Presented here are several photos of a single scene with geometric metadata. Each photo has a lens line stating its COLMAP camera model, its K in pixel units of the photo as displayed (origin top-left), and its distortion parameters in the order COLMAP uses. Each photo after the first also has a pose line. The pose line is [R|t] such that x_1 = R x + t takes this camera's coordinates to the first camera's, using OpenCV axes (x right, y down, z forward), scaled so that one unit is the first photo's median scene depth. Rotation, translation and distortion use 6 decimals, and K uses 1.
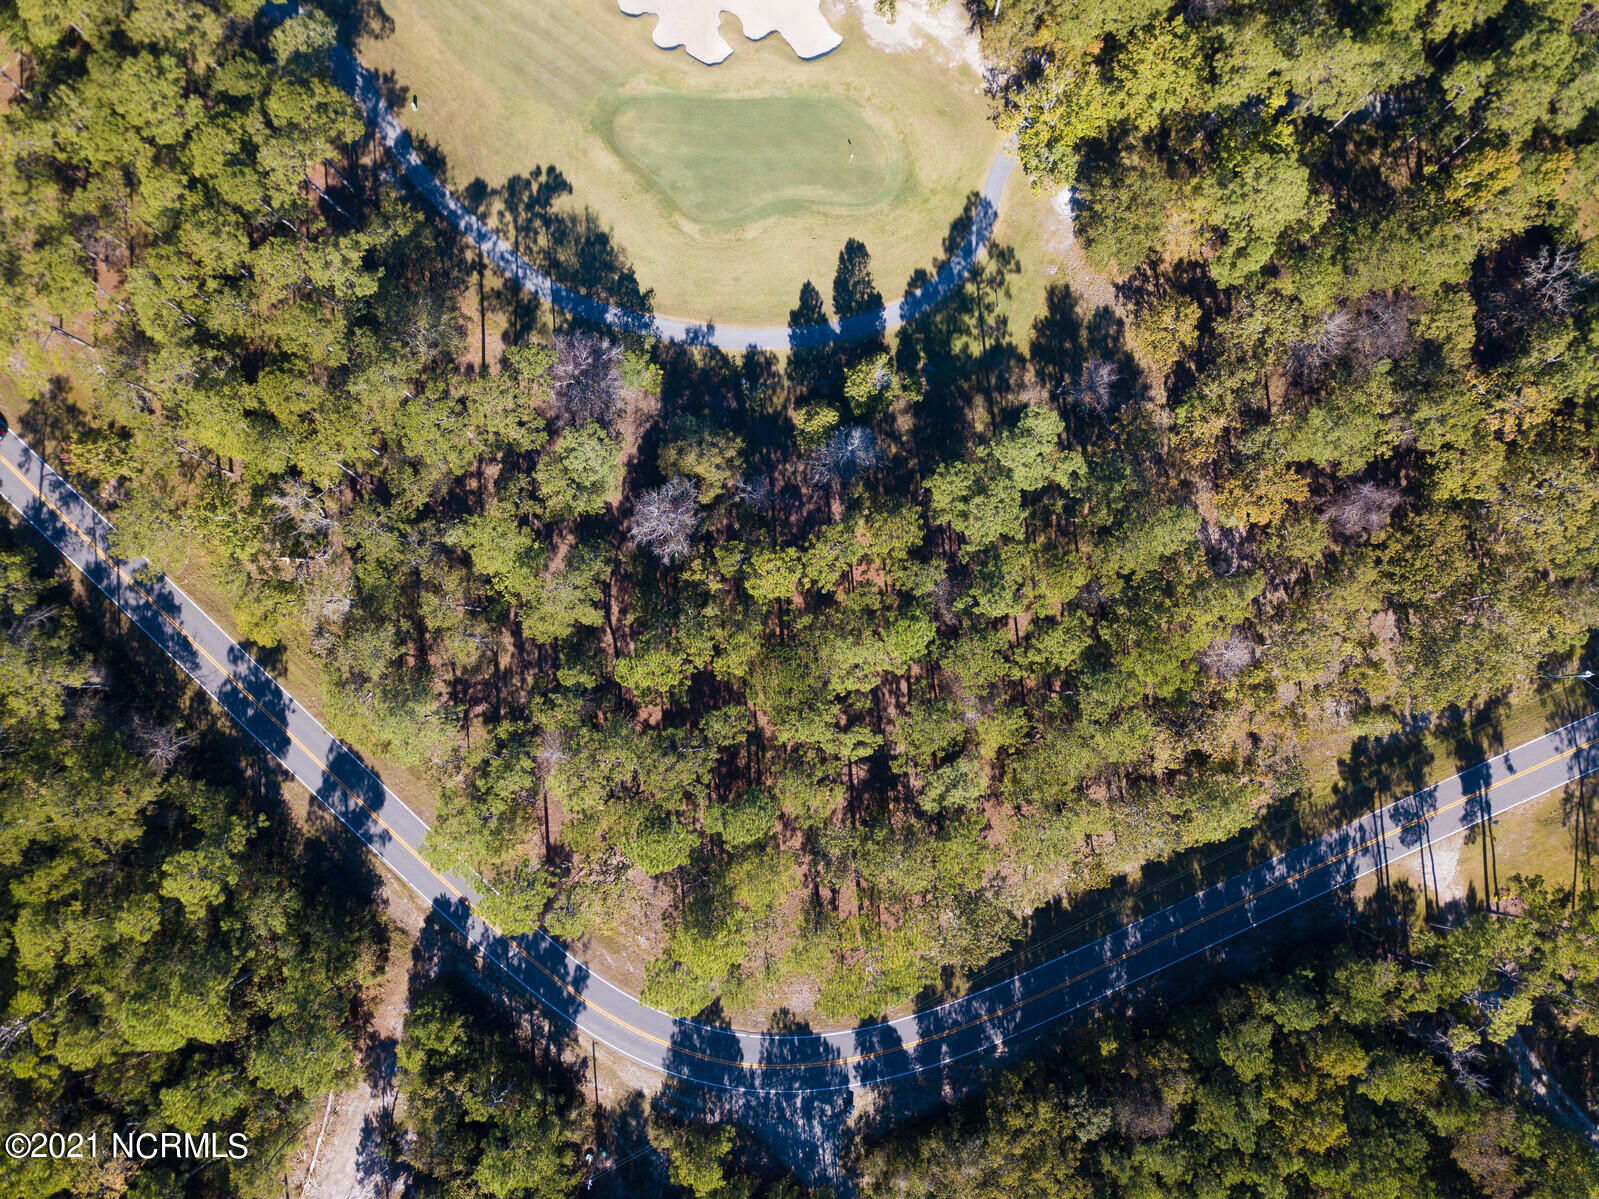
lens RADIAL K [[1208.5, 0, 798.0], [0, 1208.5, 608.7], [0, 0, 1]] dist [-0.031446, 0.001469]
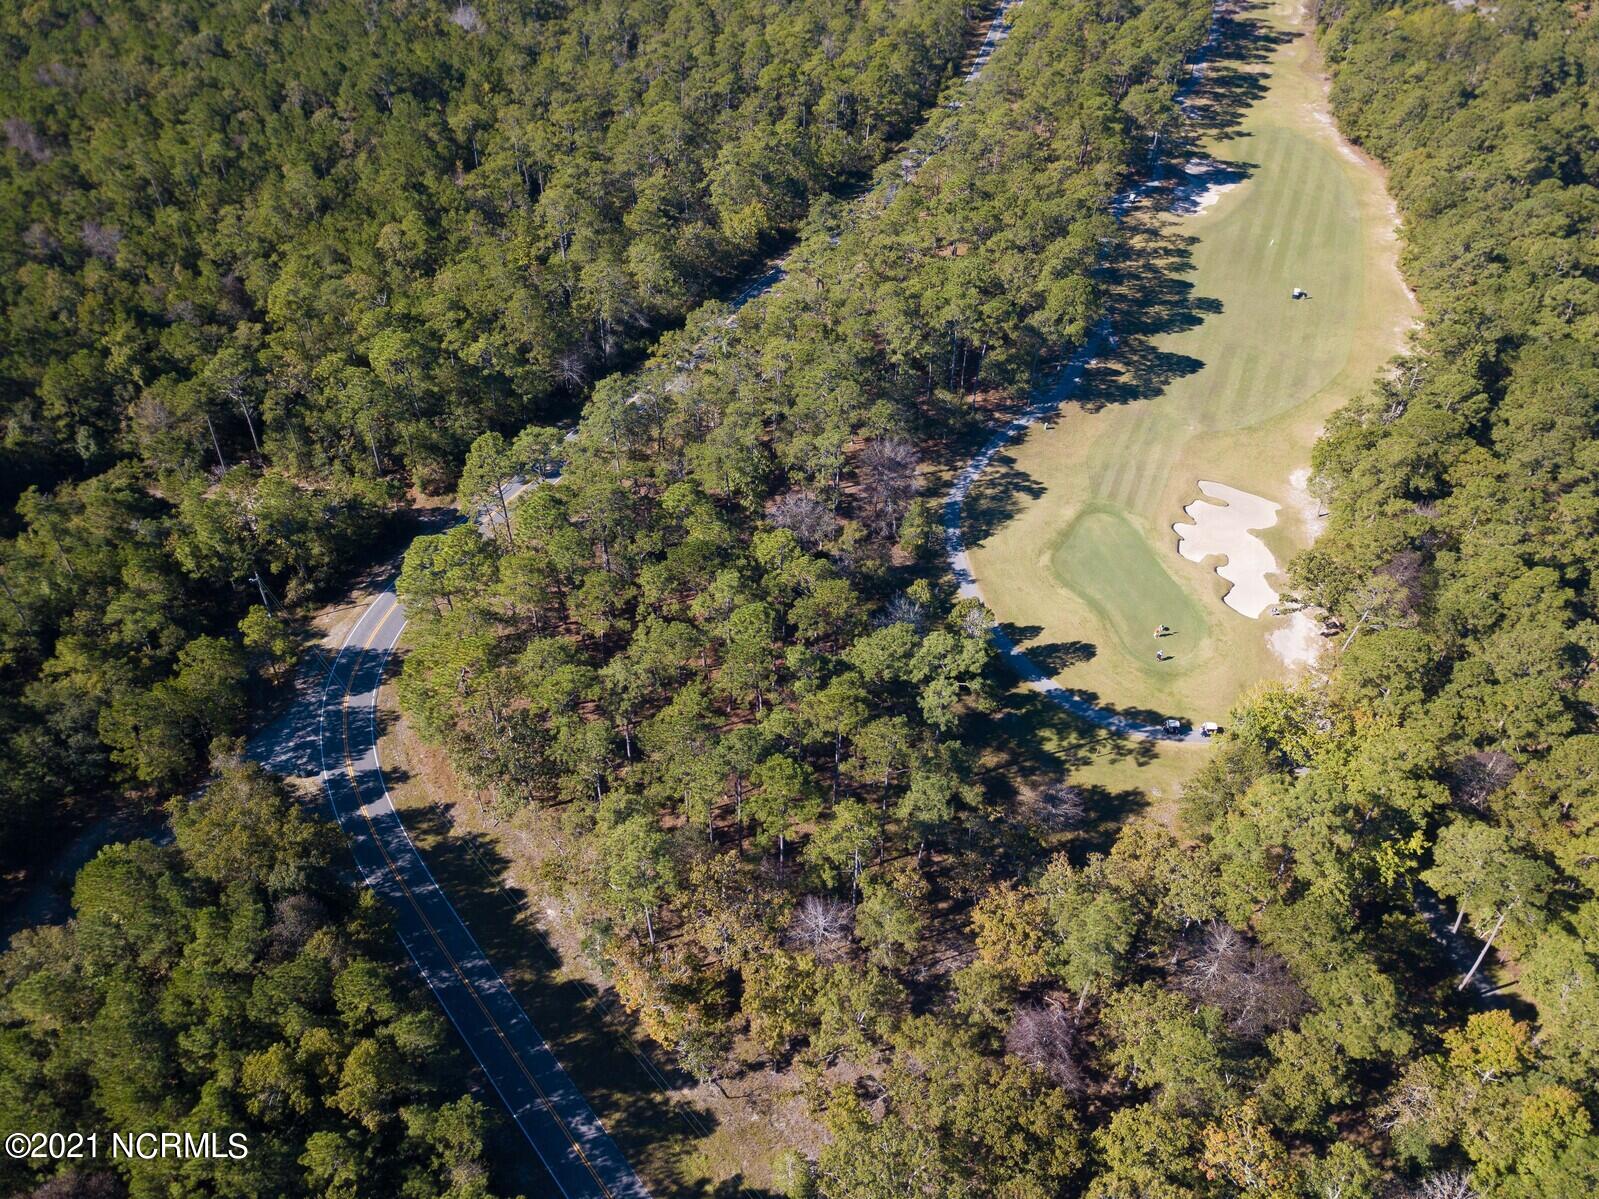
lens RADIAL K [[1208.5, 0, 805.7], [0, 1208.5, 599.1], [0, 0, 1]] dist [-0.031446, 0.001469]
pose [[0.267035, 0.623623, -0.734702, 0.773049], [-0.962293, 0.213540, -0.168500, 0.132852], [0.051808, 0.751994, 0.657131, 0.215498]]
